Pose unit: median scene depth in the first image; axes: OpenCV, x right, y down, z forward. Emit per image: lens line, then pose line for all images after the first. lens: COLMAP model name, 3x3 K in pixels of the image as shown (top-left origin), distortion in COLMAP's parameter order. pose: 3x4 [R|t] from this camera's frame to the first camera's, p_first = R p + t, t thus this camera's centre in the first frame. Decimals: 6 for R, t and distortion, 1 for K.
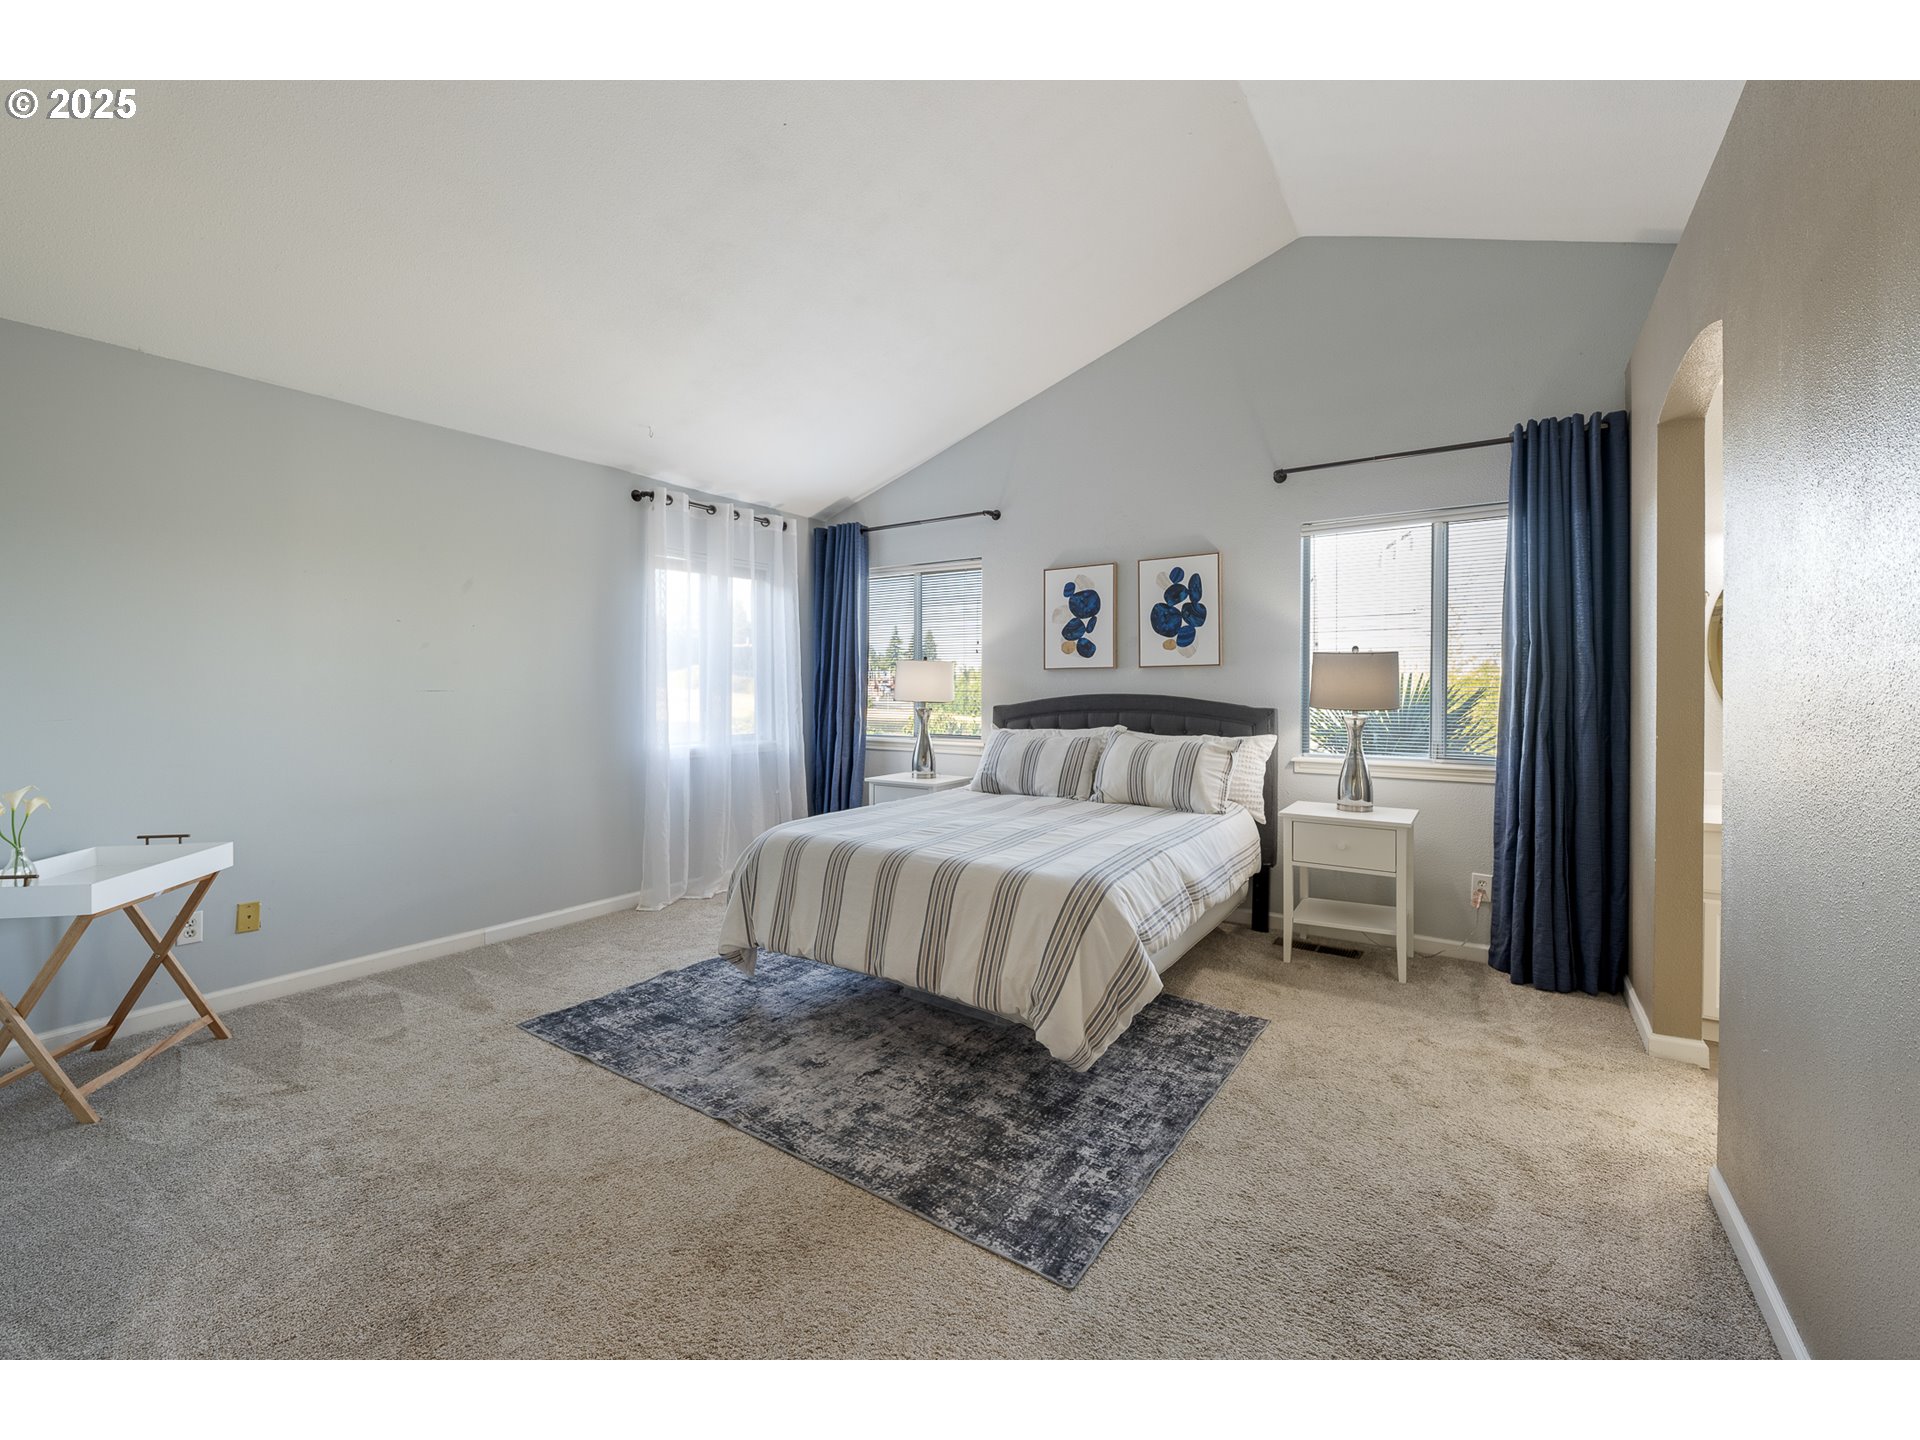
lens RADIAL K [[795.8, 0, 969.6], [0, 795.8, 701.5], [0, 0, 1]] dist [0.000710, -0.000015]
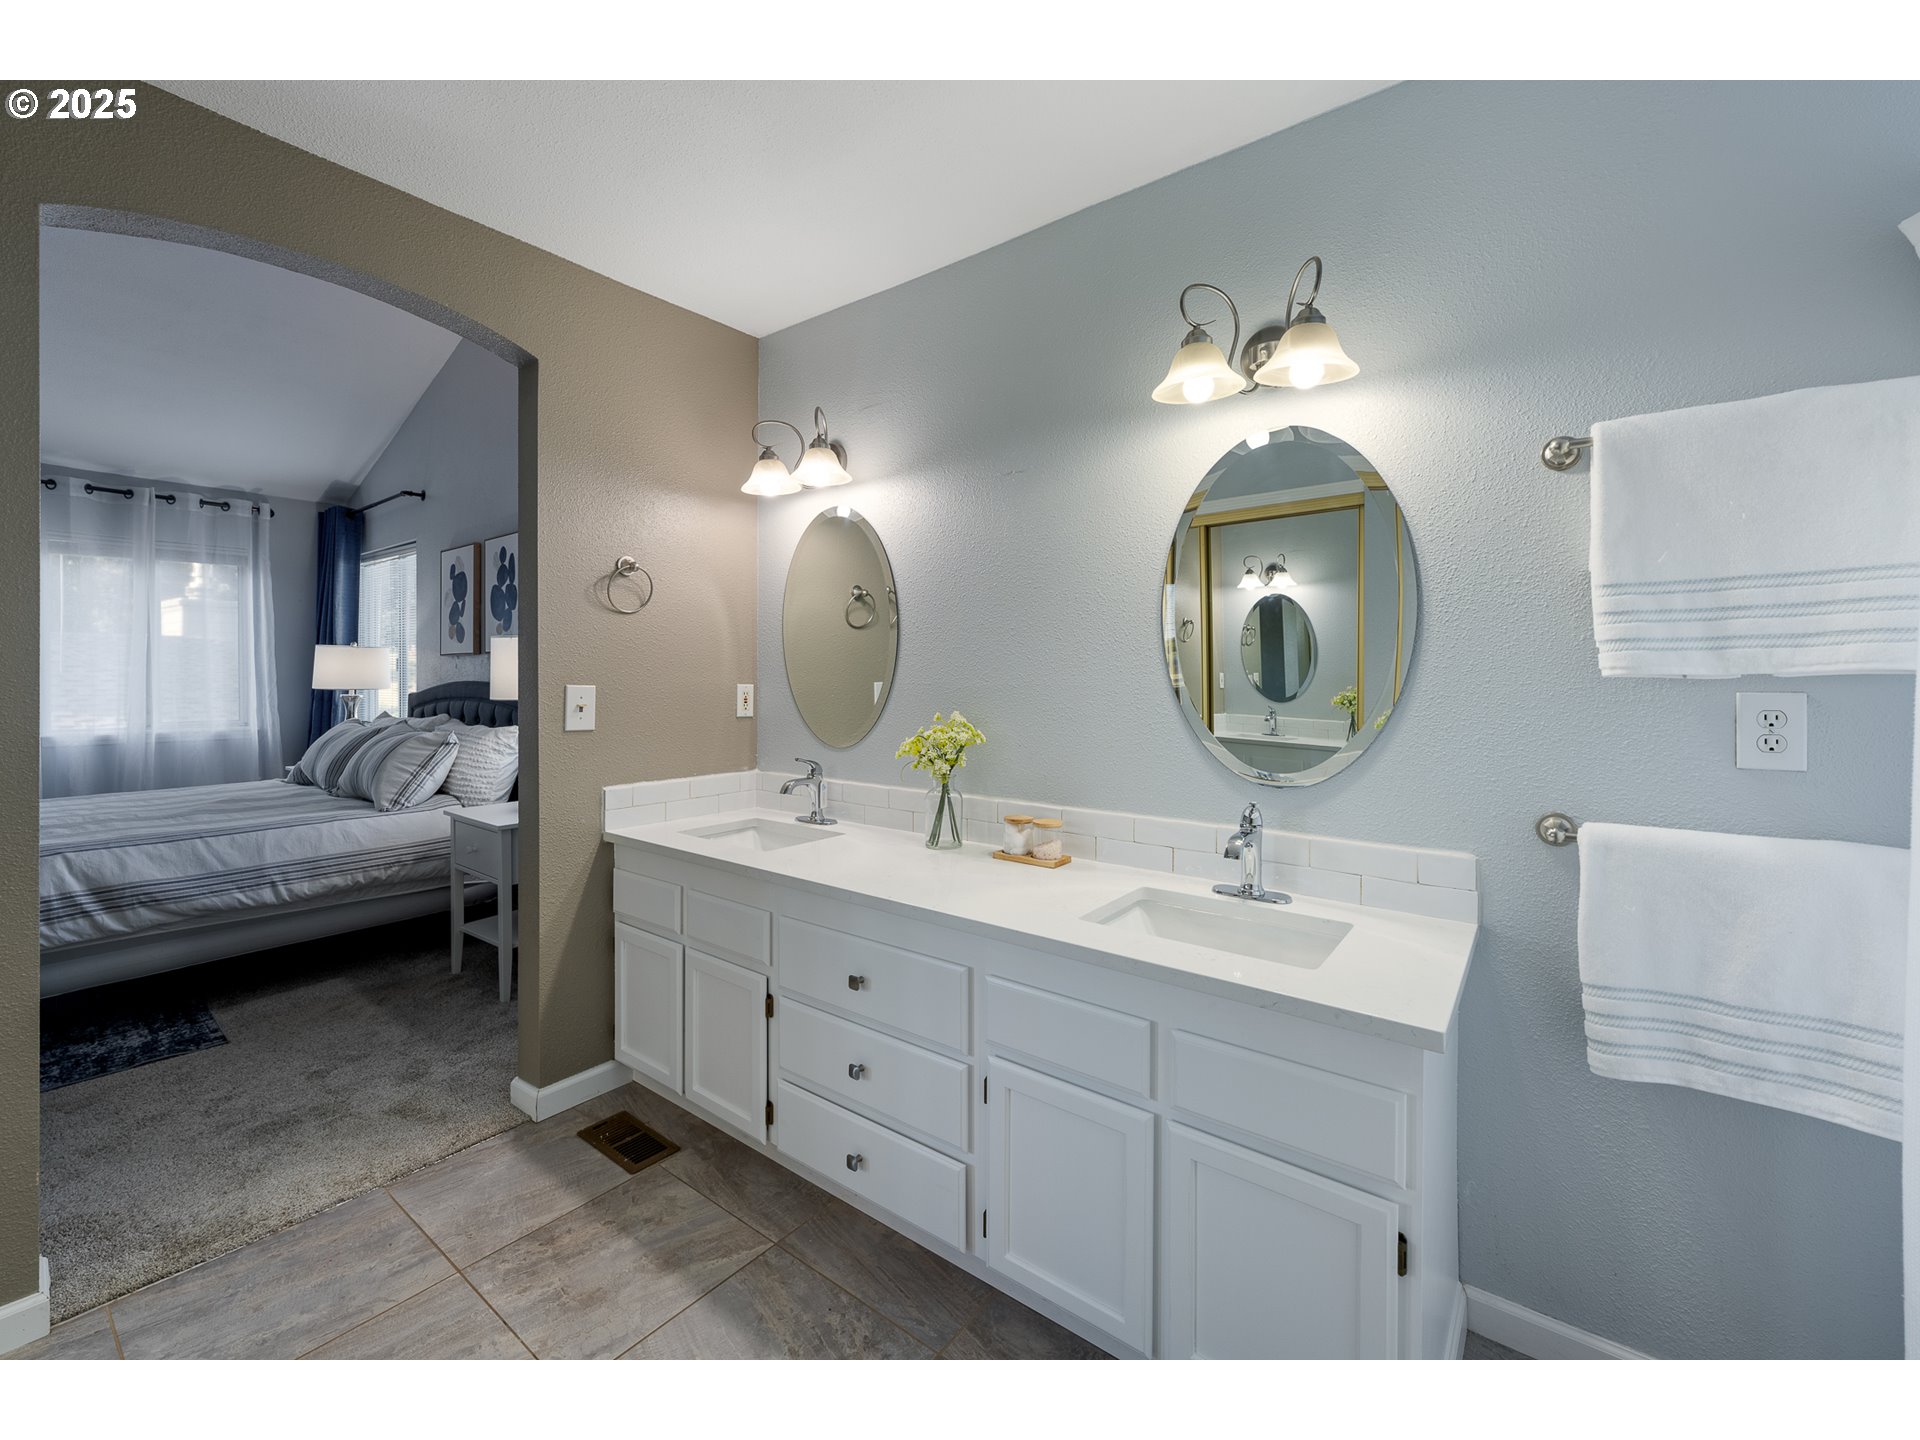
lens RADIAL K [[784.2, 0, 954.4], [0, 784.2, 691.2], [0, 0, 1]] dist [0.000729, 0.000004]
pose [[0.997162, 0.004260, -0.075169, 1.282548], [-0.004008, 0.999986, 0.003502, -0.005050], [0.075182, -0.003191, 0.997165, 0.172295]]
